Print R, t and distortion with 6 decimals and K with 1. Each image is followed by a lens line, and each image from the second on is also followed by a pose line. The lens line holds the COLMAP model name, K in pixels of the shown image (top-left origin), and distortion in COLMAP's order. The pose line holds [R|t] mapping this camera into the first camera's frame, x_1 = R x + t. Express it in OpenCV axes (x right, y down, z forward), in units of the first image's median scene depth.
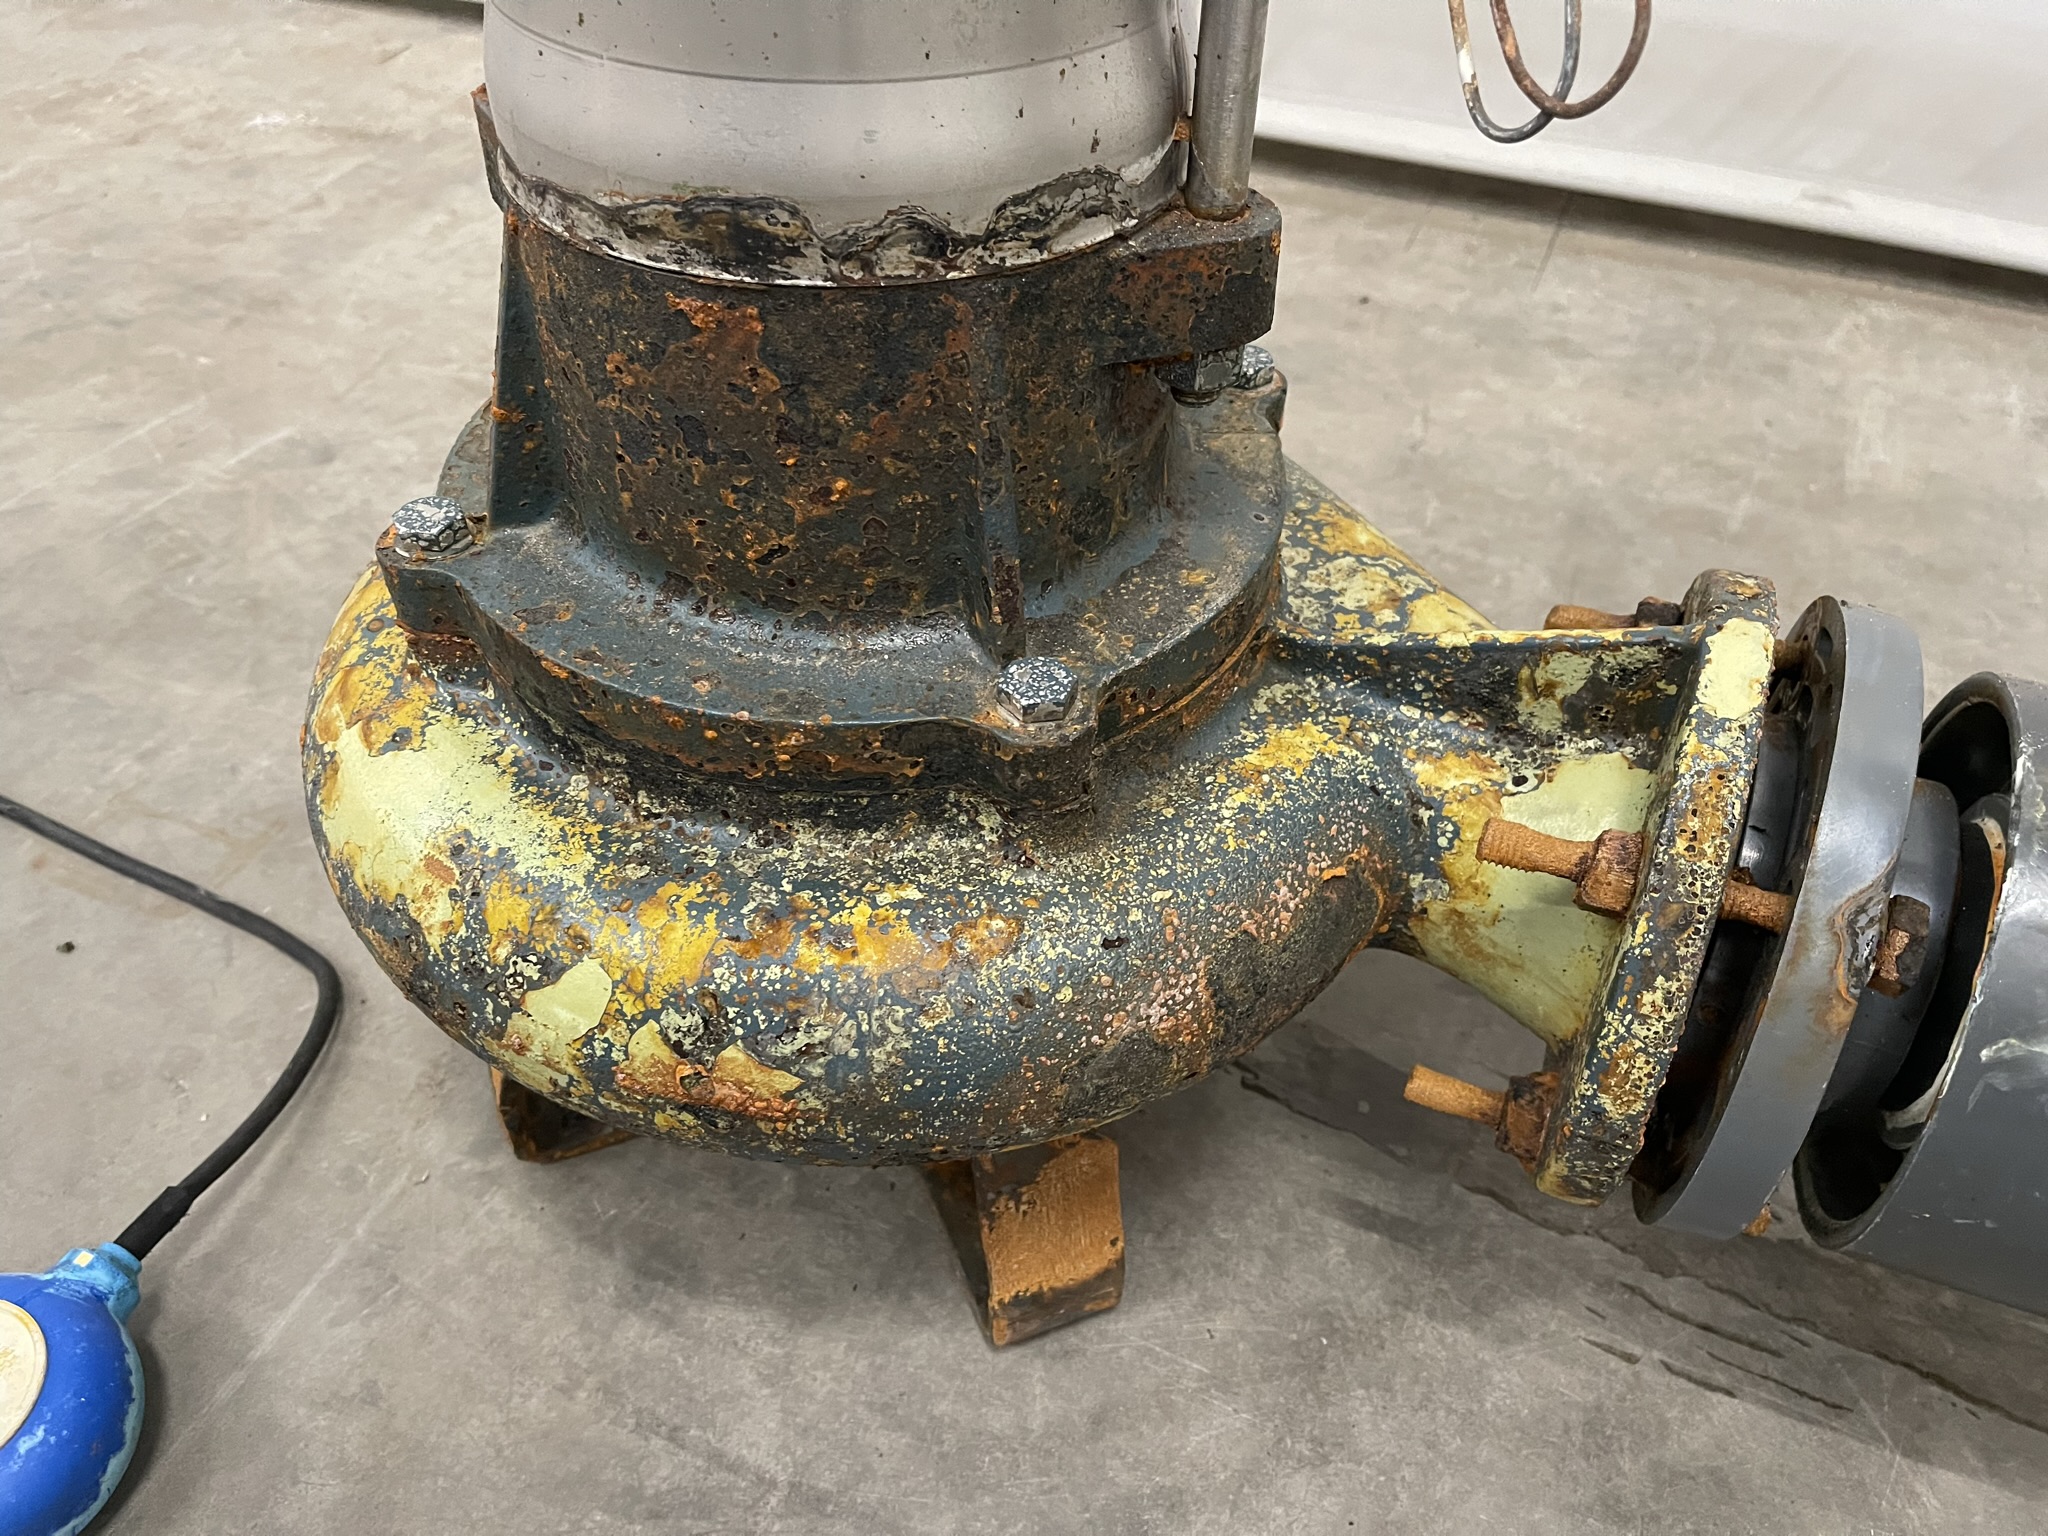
lens RADIAL K [[1555.7, 0, 1030.4], [0, 1555.7, 771.6], [0, 0, 1]] dist [0.049418, -0.070828]
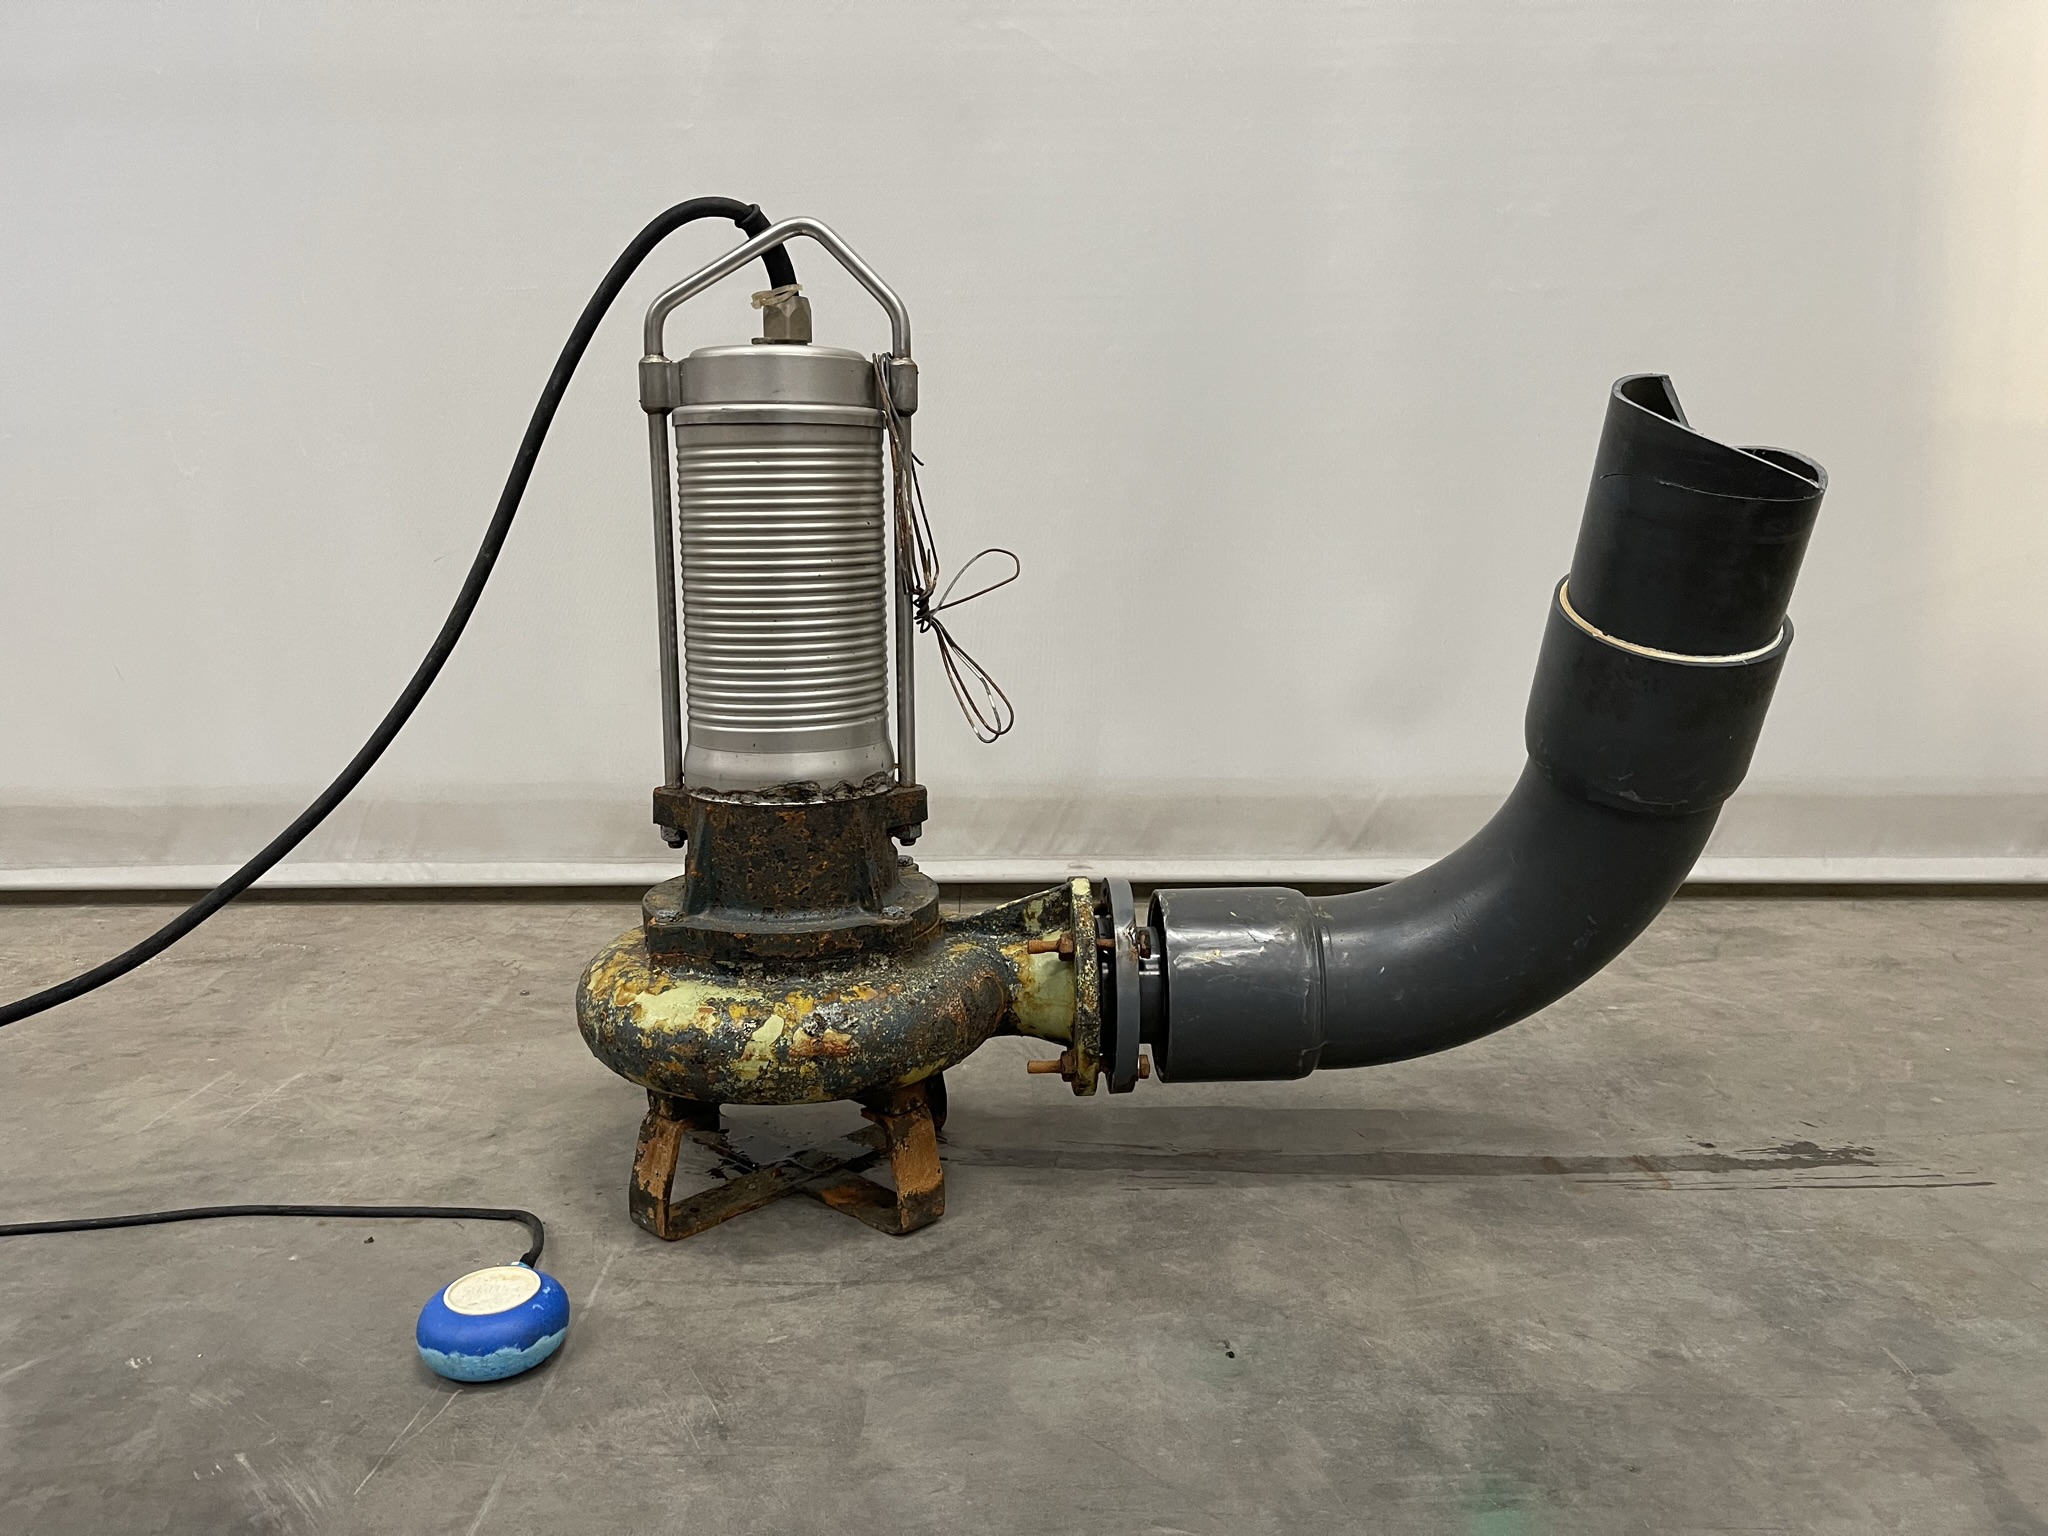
lens RADIAL K [[1555.7, 0, 1030.4], [0, 1555.7, 771.6], [0, 0, 1]] dist [0.049418, -0.070828]
pose [[0.909082, -0.089834, 0.406817, -0.999892], [0.291622, 0.834578, -0.467372, 1.263961], [-0.297535, 0.543516, 0.784897, -1.756115]]
